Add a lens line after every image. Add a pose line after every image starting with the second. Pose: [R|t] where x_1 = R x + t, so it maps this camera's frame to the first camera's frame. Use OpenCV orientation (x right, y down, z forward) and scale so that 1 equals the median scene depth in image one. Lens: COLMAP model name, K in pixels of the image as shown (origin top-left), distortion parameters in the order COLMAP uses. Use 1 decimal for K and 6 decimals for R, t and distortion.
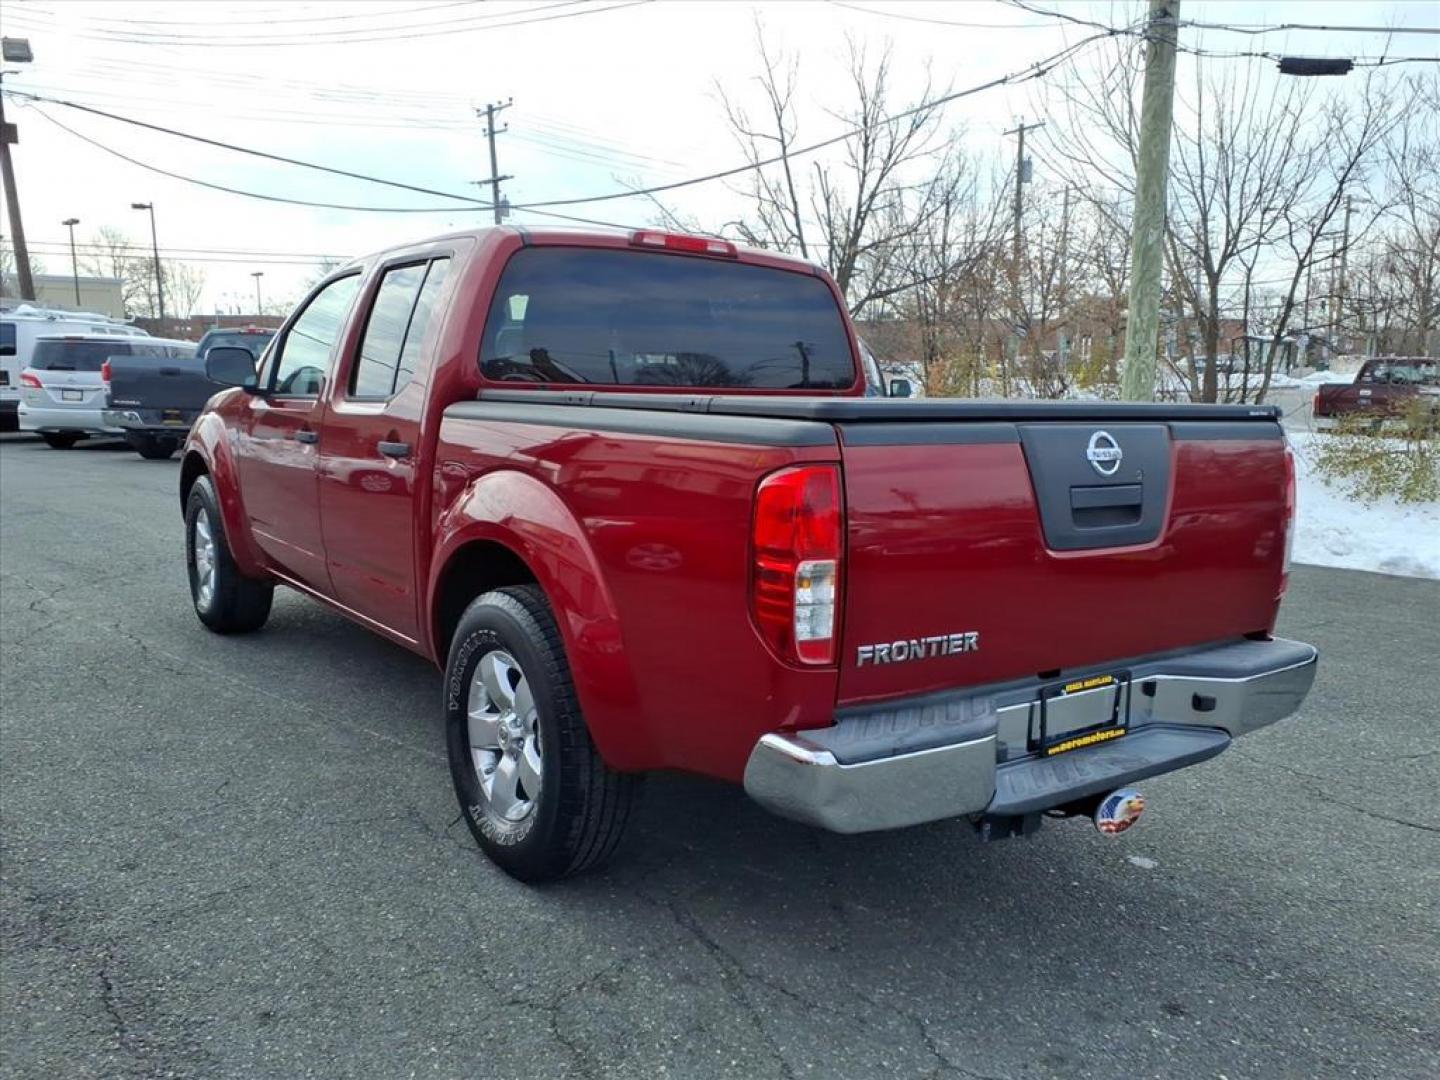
lens RADIAL K [[1162.7, 0, 719.7], [0, 1162.7, 558.9], [0, 0, 1]] dist [0.039796, -0.010157]
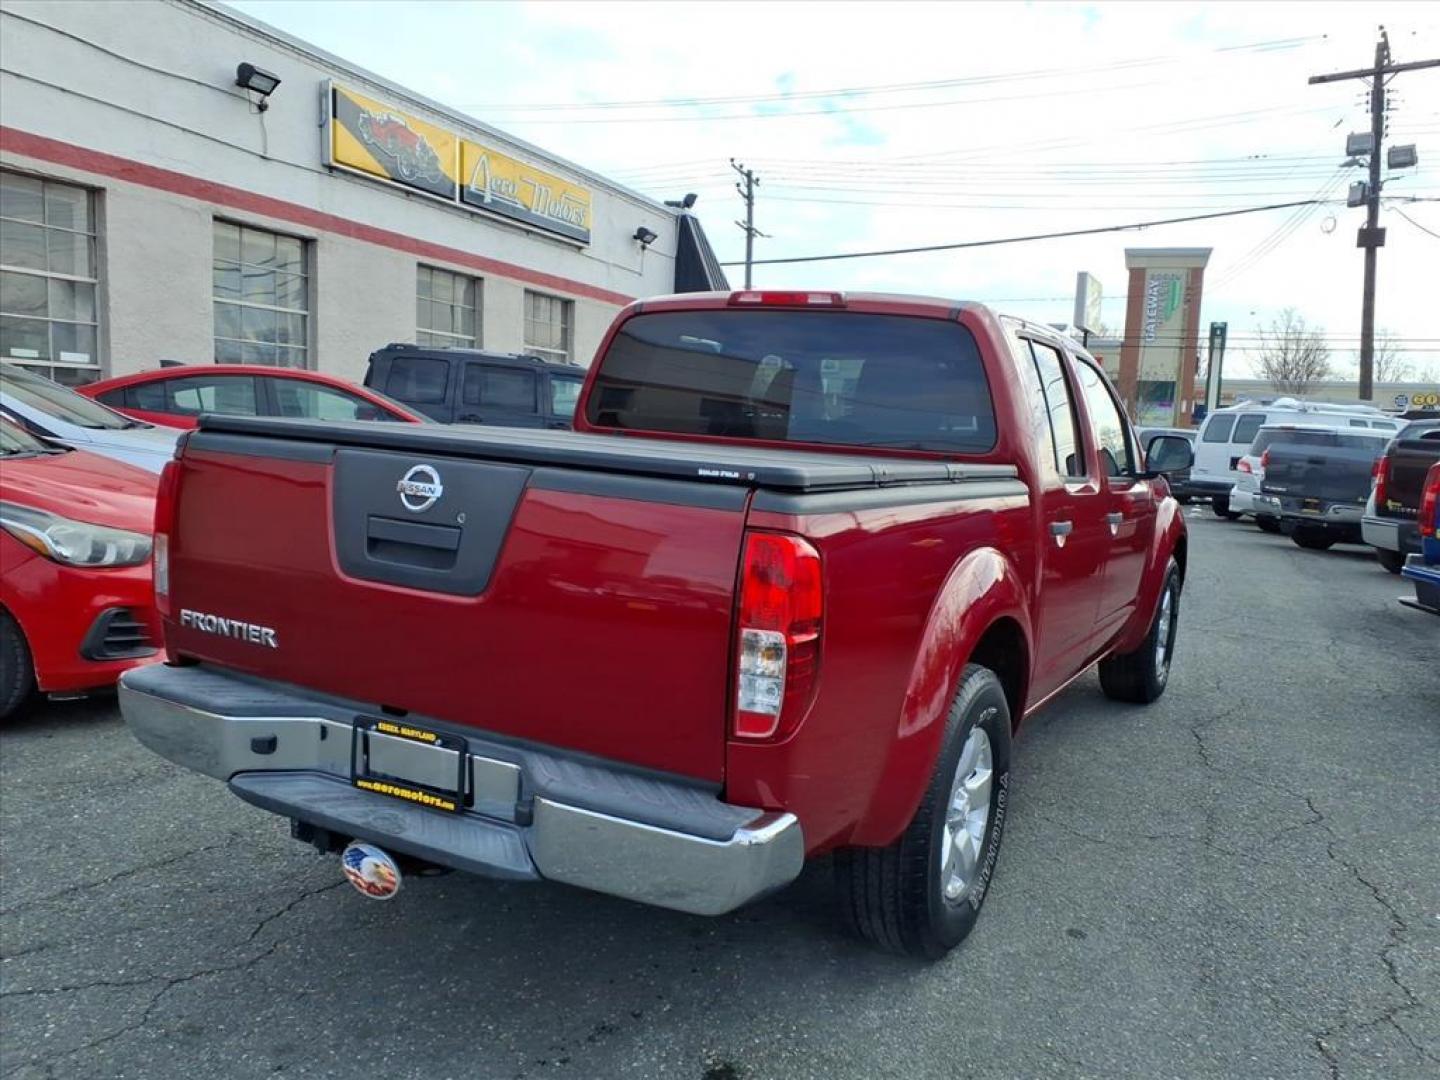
lens RADIAL K [[1162.7, 0, 719.7], [0, 1162.7, 558.9], [0, 0, 1]] dist [0.039796, -0.010157]
pose [[0.436324, 0.117351, -0.892104, 1.279993], [-0.190418, 0.981046, 0.035918, -0.114294], [0.879410, 0.154200, 0.450400, 0.798846]]
